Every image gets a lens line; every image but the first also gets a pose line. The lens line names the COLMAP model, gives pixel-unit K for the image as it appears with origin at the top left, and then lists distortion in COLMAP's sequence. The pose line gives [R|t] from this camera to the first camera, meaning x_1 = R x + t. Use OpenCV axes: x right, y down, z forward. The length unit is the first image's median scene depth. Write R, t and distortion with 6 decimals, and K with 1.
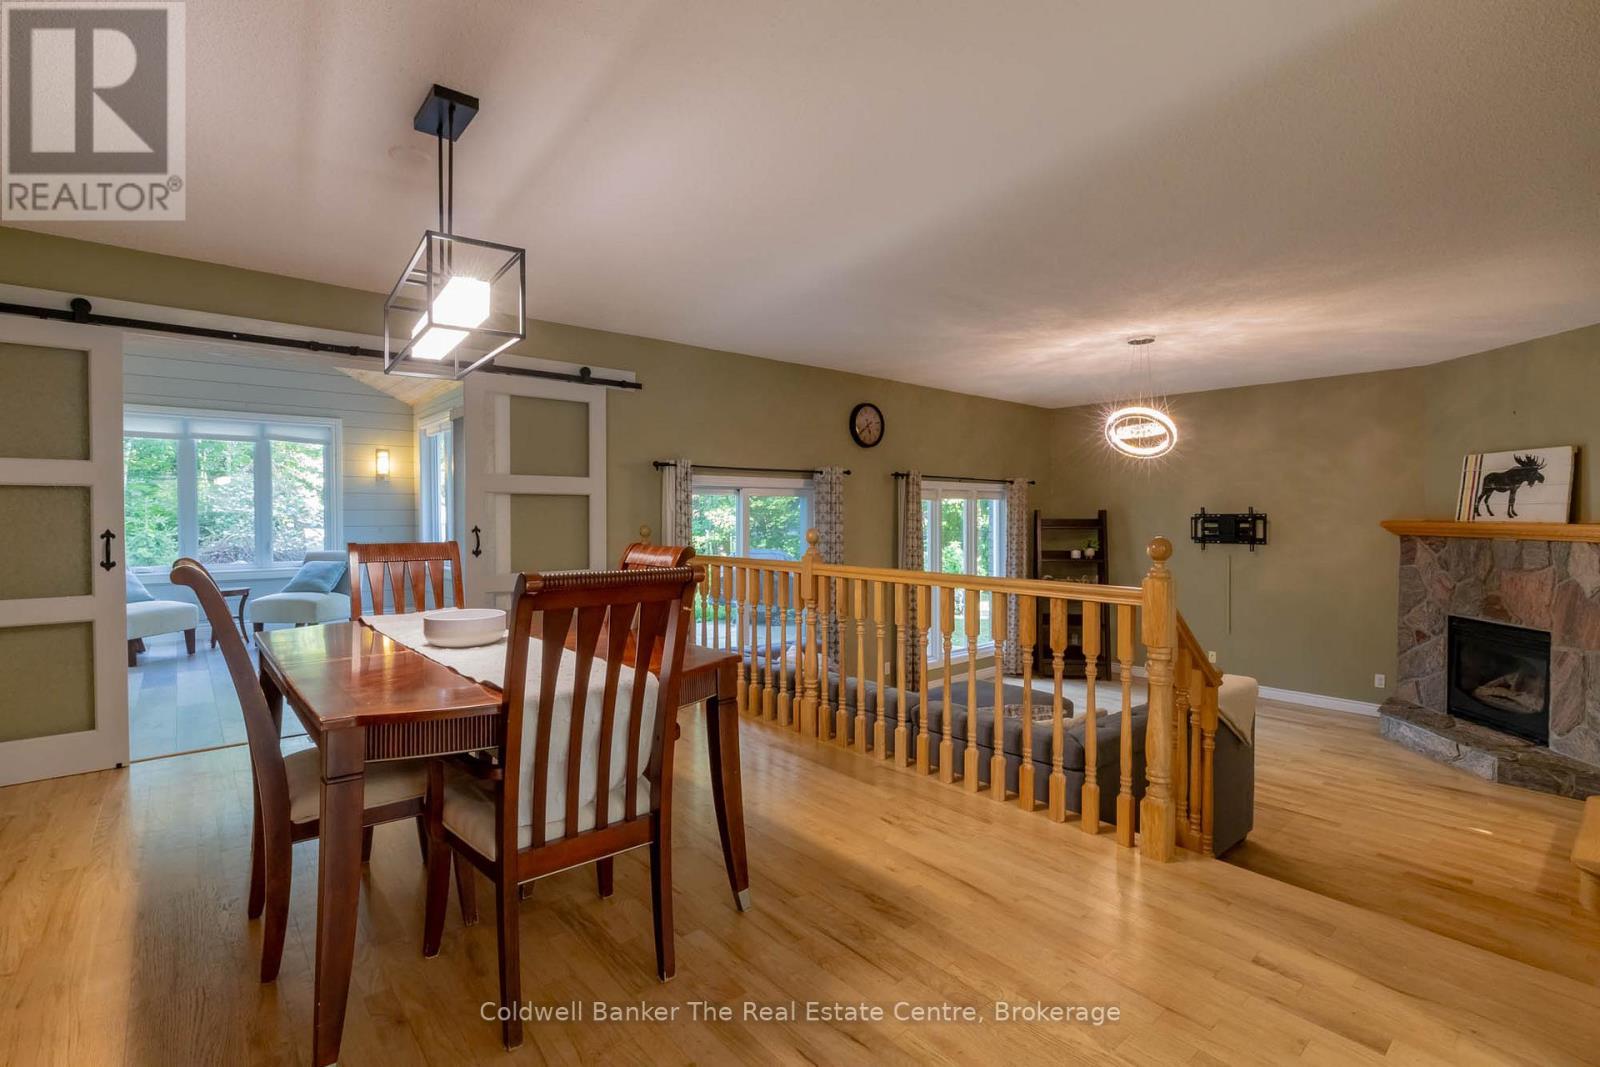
lens RADIAL K [[723.9, 0, 804.9], [0, 723.9, 527.7], [0, 0, 1]] dist [-0.000451, -0.000324]
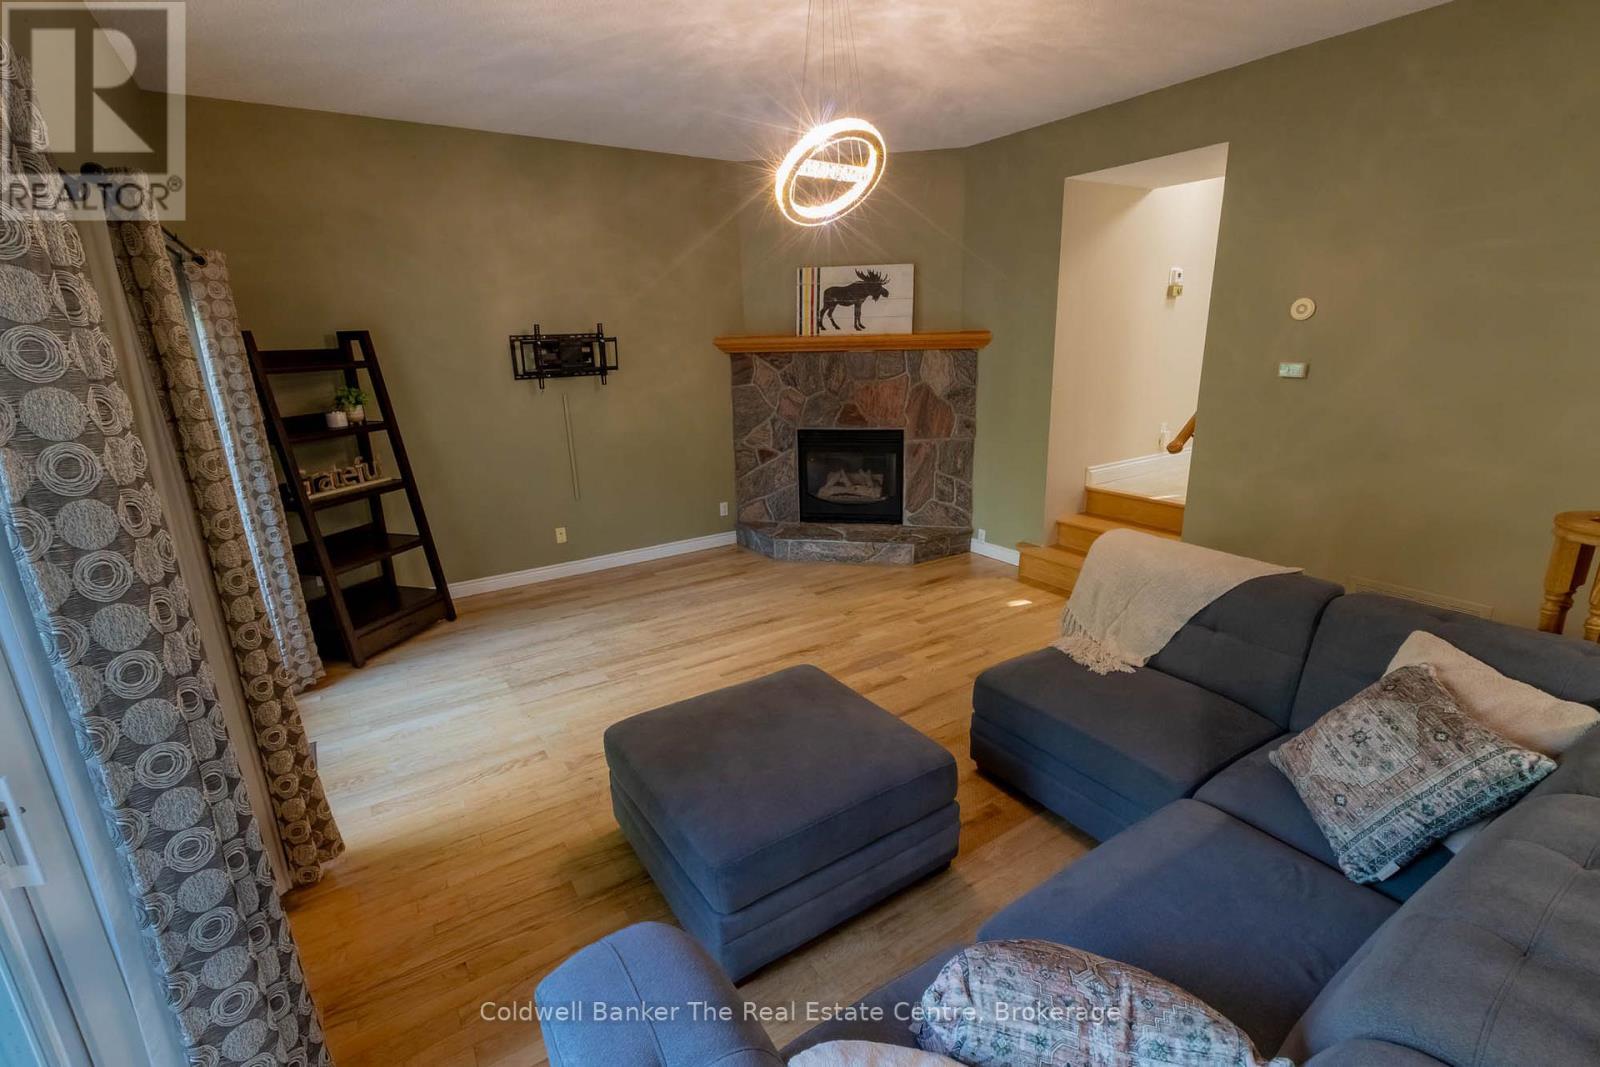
lens RADIAL K [[723.9, 0, 804.9], [0, 723.9, 527.7], [0, 0, 1]] dist [-0.000451, -0.000324]
pose [[0.137848, -0.263837, 0.954666, -0.148997], [0.042702, 0.964555, 0.260404, -0.014346], [-0.989532, 0.004870, 0.144229, 0.901759]]
